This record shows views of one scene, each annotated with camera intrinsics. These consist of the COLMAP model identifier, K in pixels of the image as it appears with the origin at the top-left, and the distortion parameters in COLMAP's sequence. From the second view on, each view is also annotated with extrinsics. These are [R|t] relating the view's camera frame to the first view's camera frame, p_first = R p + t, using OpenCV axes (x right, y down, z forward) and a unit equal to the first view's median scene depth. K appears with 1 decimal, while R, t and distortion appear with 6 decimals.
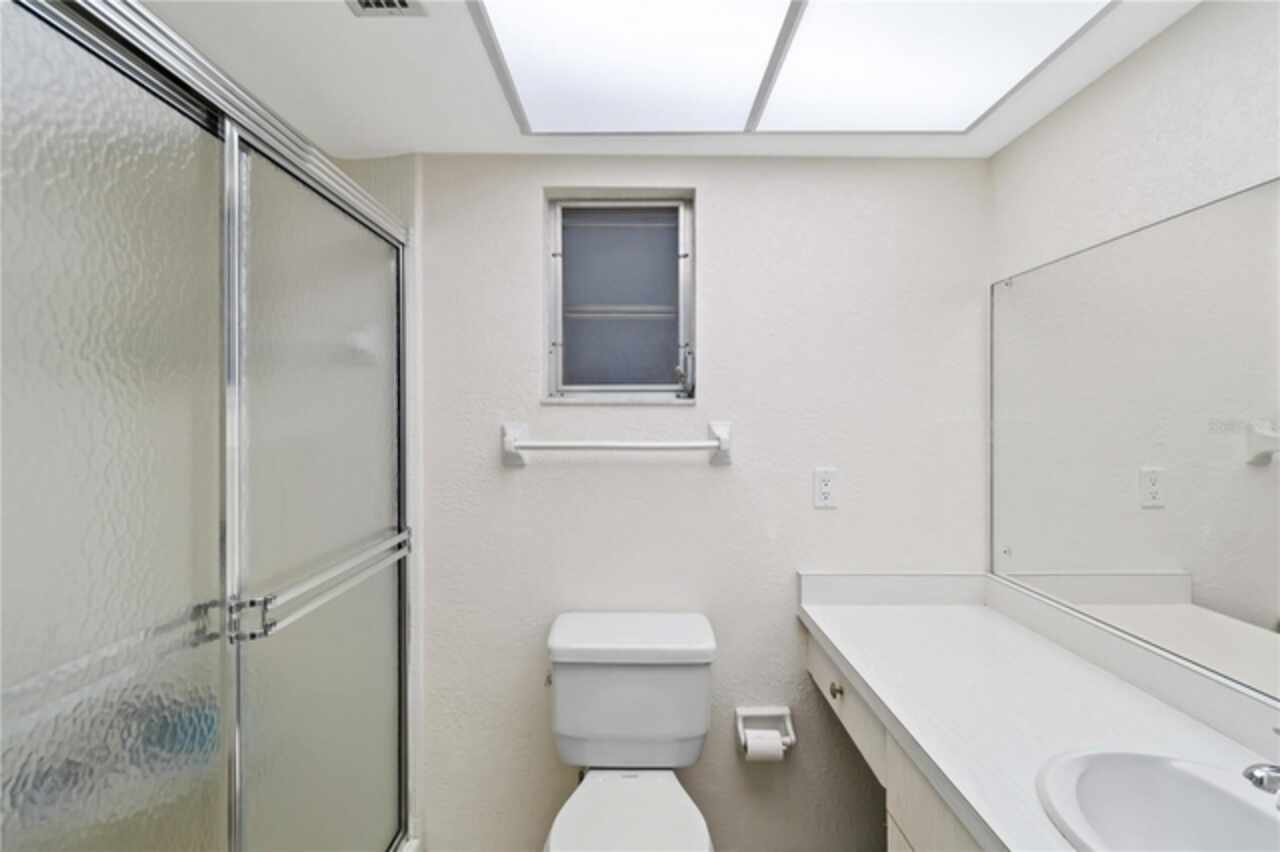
lens RADIAL K [[614.2, 0, 629.5], [0, 614.2, 422.6], [0, 0, 1]] dist [0.003262, 0.000927]
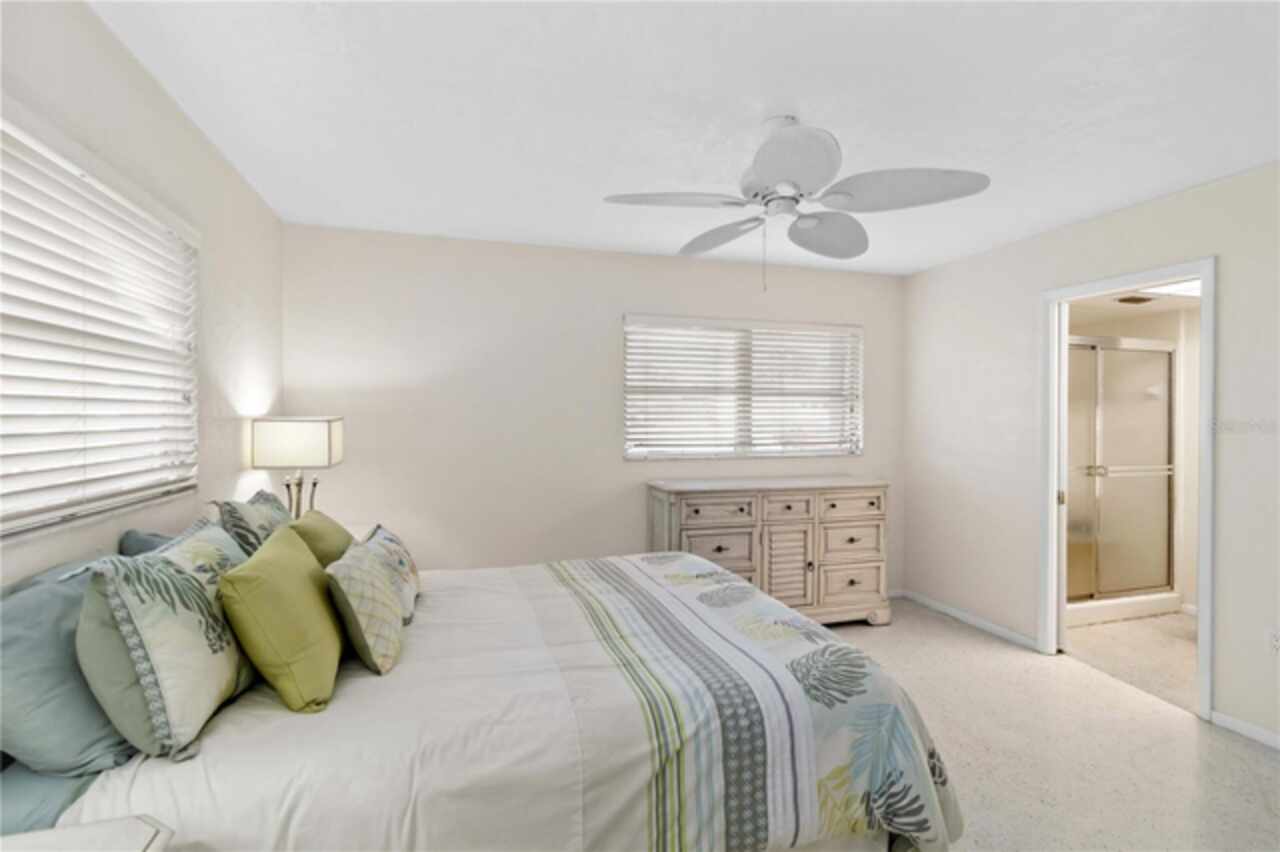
lens RADIAL K [[586.7, 0, 637.0], [0, 586.7, 421.8], [0, 0, 1]] dist [0.026058, 0.000380]
pose [[0.330538, 0.005291, -0.943778, 1.252990], [-0.008580, 0.999960, 0.002601, 0.014352], [0.943754, 0.007238, 0.330570, -1.928825]]
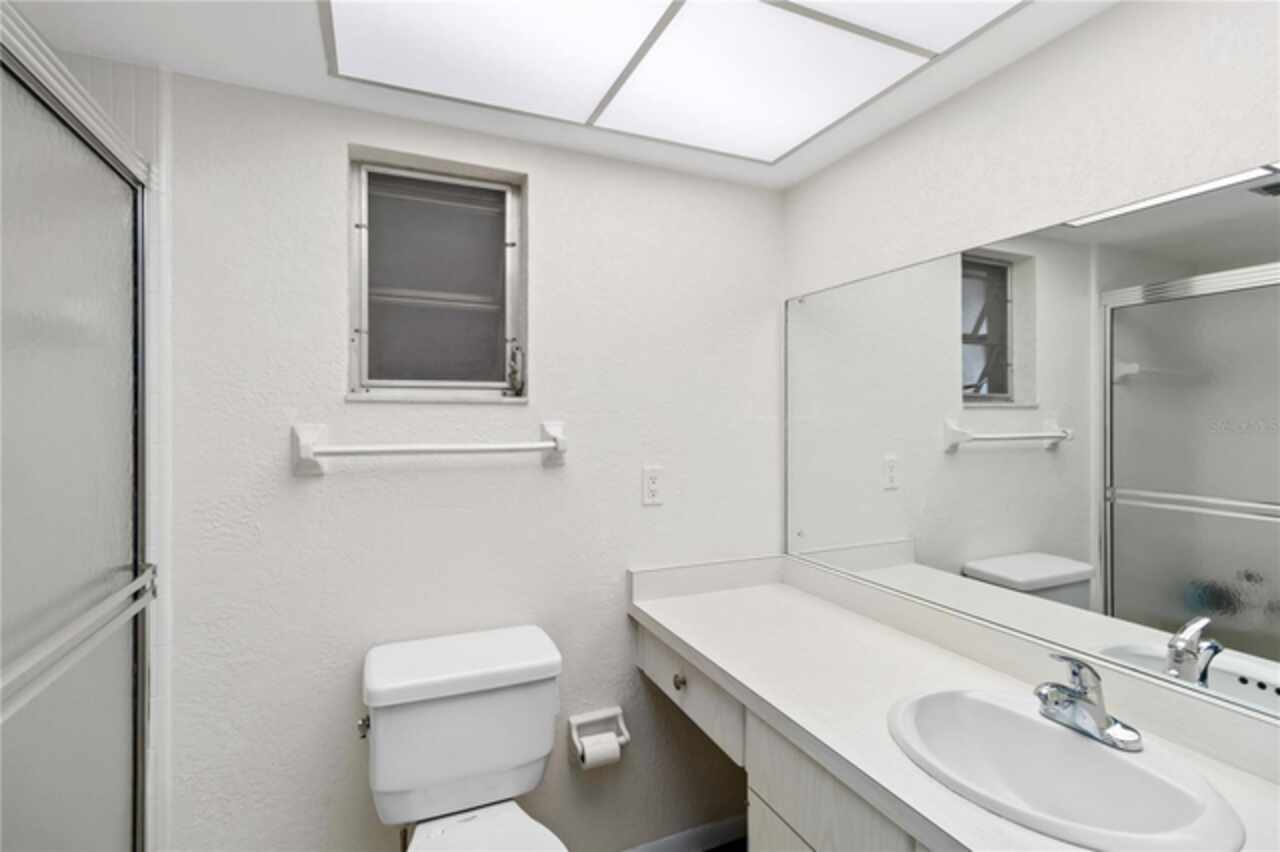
lens RADIAL K [[614.2, 0, 637.5], [0, 614.2, 417.1], [0, 0, 1]] dist [0.003262, 0.000927]
pose [[0.911355, -0.000538, 0.411622, -0.129350], [0.003535, 0.999972, -0.006521, -0.001503], [-0.411607, 0.007398, 0.911331, 0.073195]]
